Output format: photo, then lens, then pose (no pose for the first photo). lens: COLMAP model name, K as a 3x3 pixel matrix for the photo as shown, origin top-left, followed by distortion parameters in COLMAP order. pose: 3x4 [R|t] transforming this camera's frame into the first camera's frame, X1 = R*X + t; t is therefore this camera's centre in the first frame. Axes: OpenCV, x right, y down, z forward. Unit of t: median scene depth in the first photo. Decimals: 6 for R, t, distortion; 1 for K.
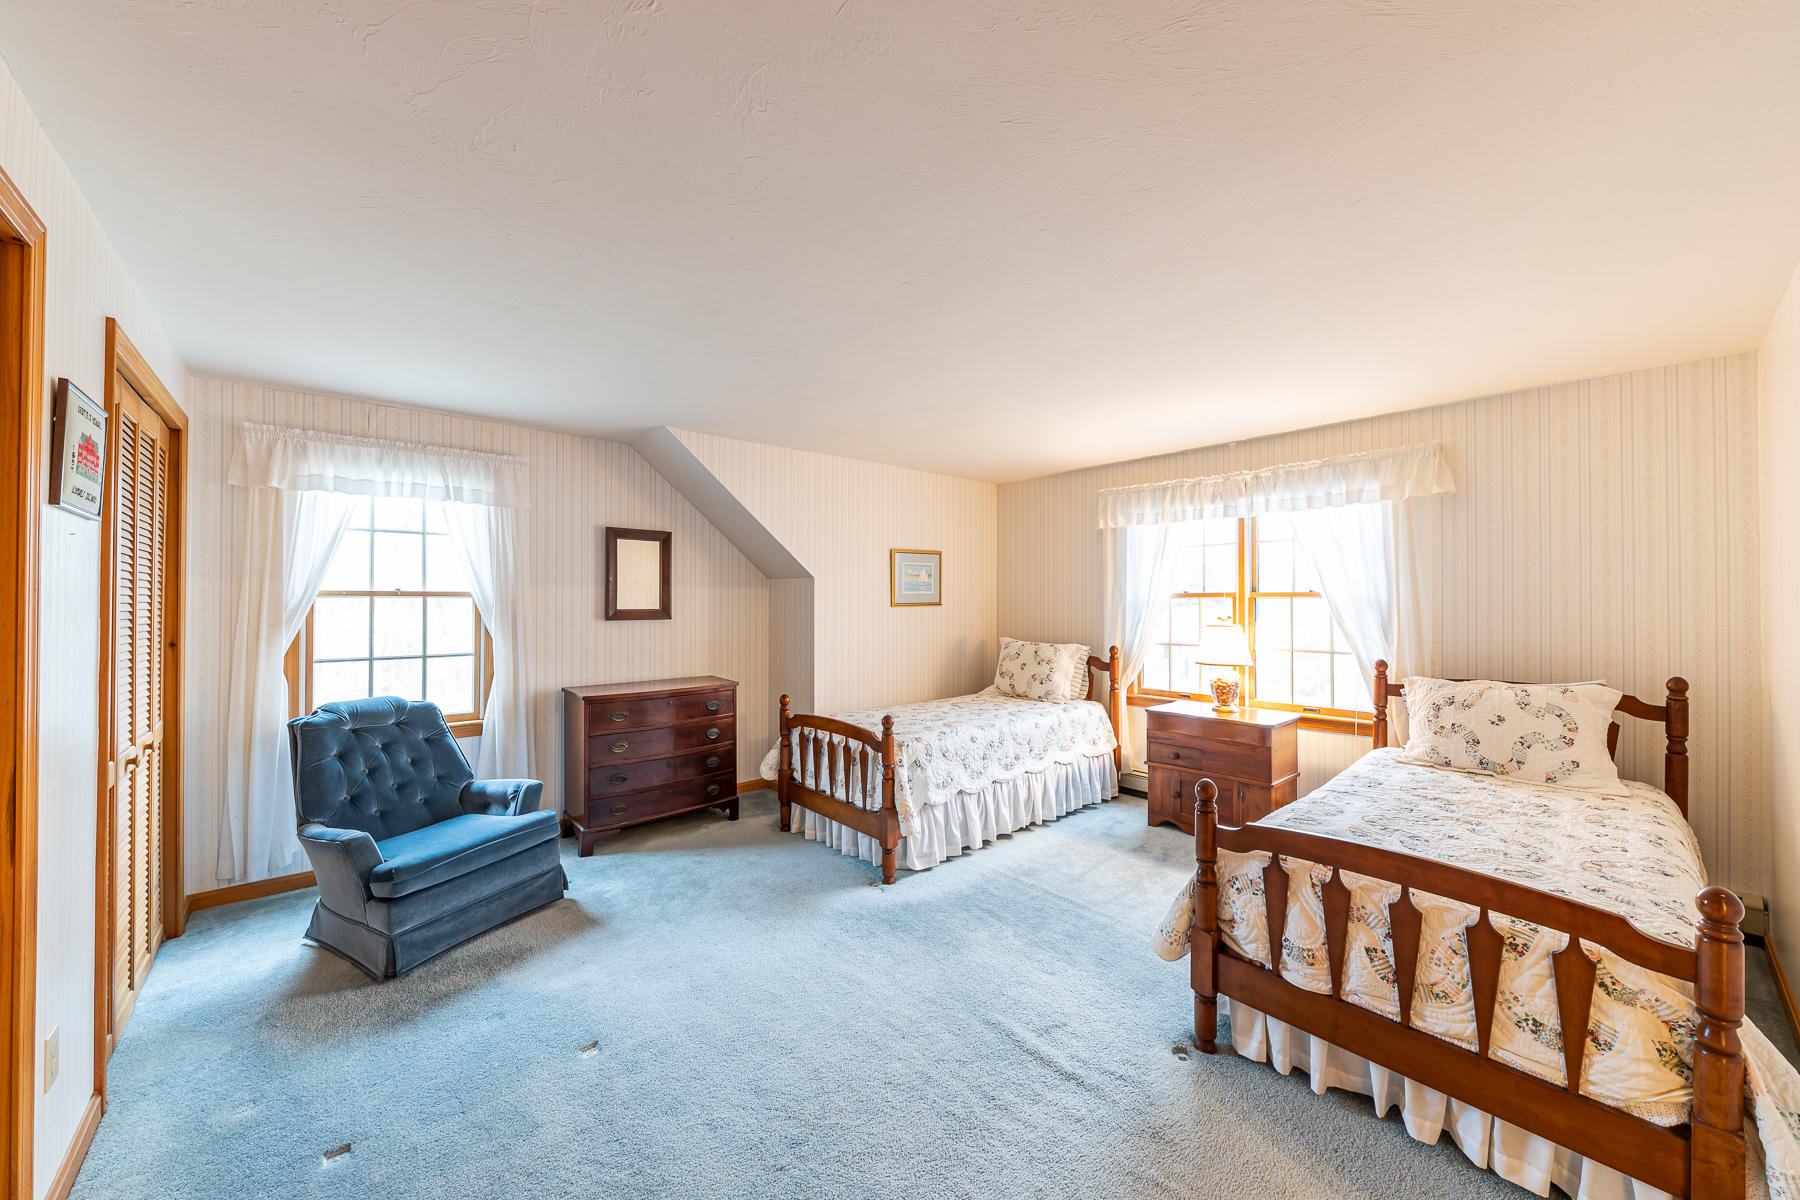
lens RADIAL K [[646.9, 0, 901.7], [0, 646.9, 592.4], [0, 0, 1]] dist [-0.001911, -0.000699]
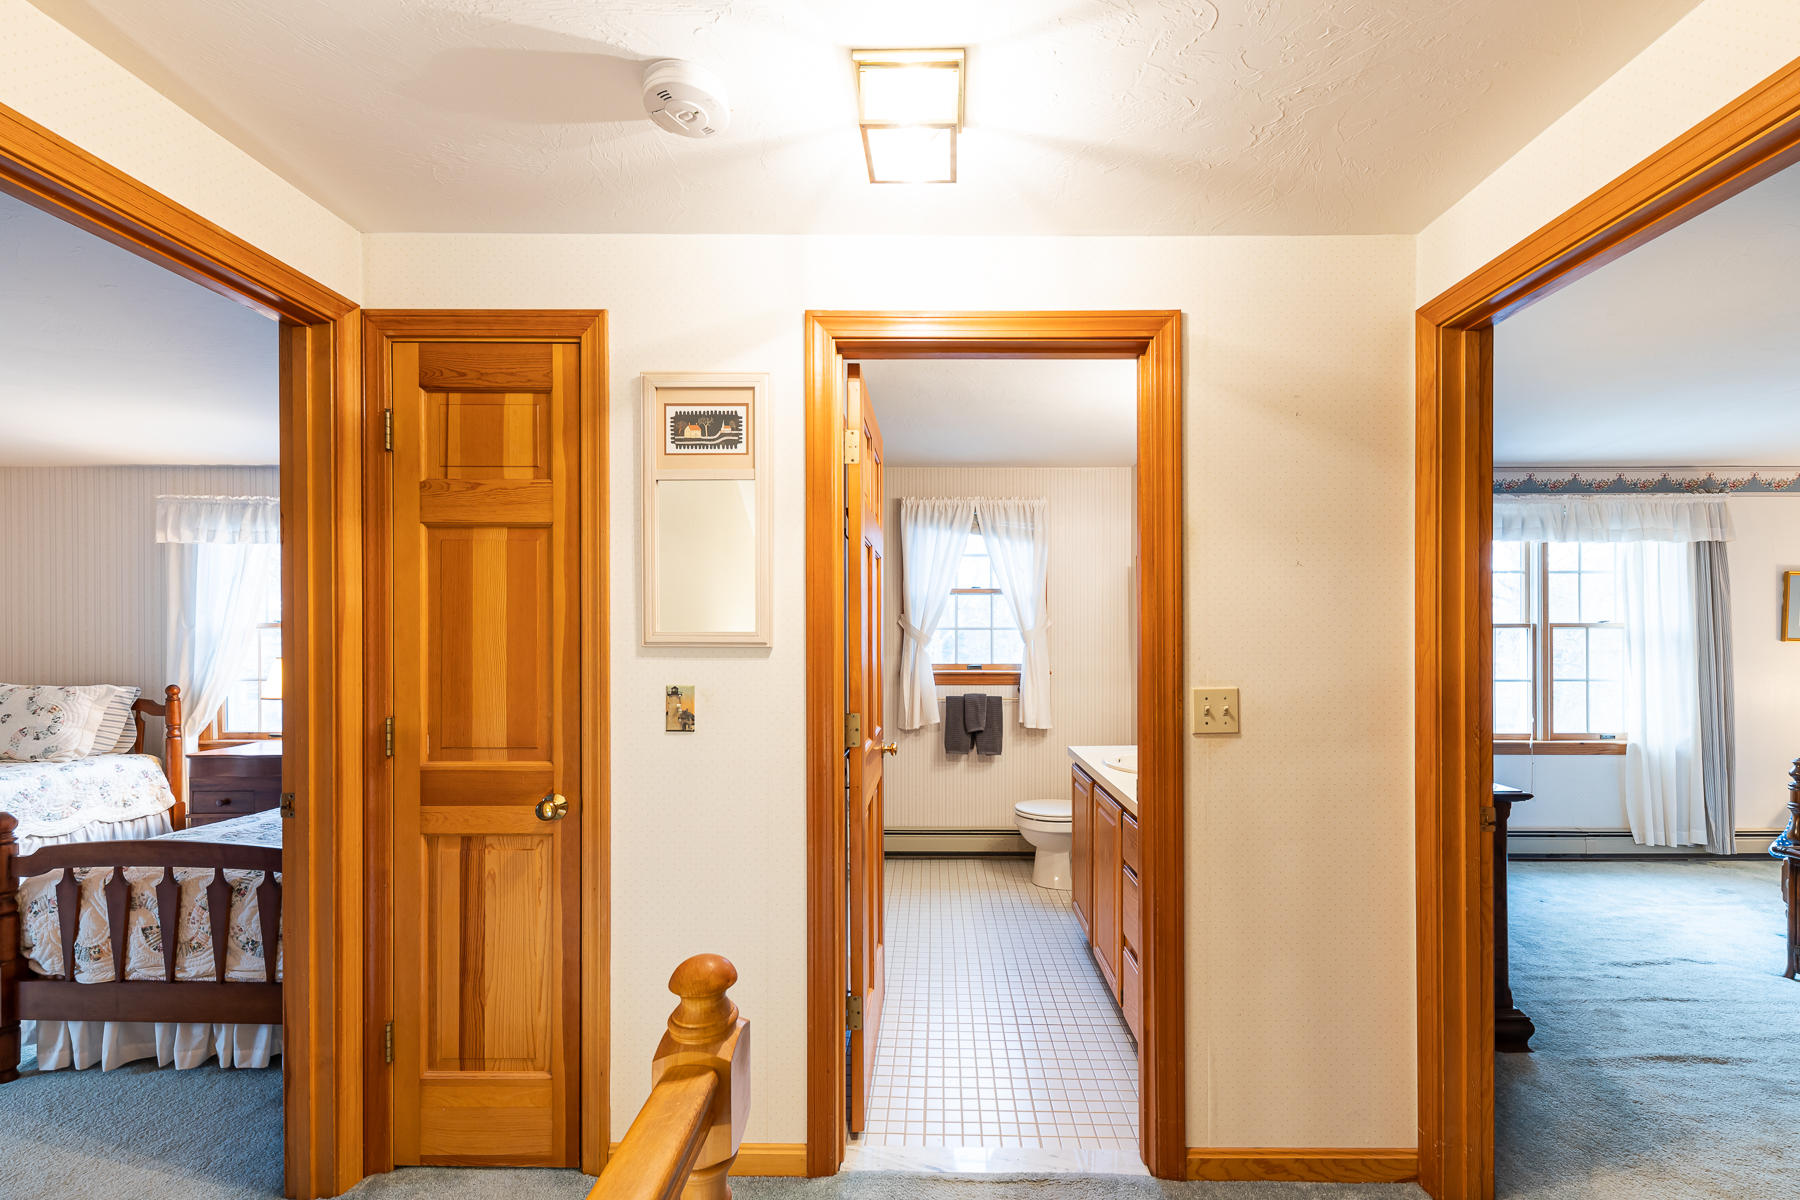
lens RADIAL K [[743.4, 0, 930.1], [0, 743.4, 632.2], [0, 0, 1]] dist [-0.000963, -0.001034]
pose [[0.657627, 0.000888, 0.753343, 0.564378], [-0.012484, 0.999875, 0.009719, -0.015706], [-0.753240, -0.015796, 0.657556, -0.833930]]
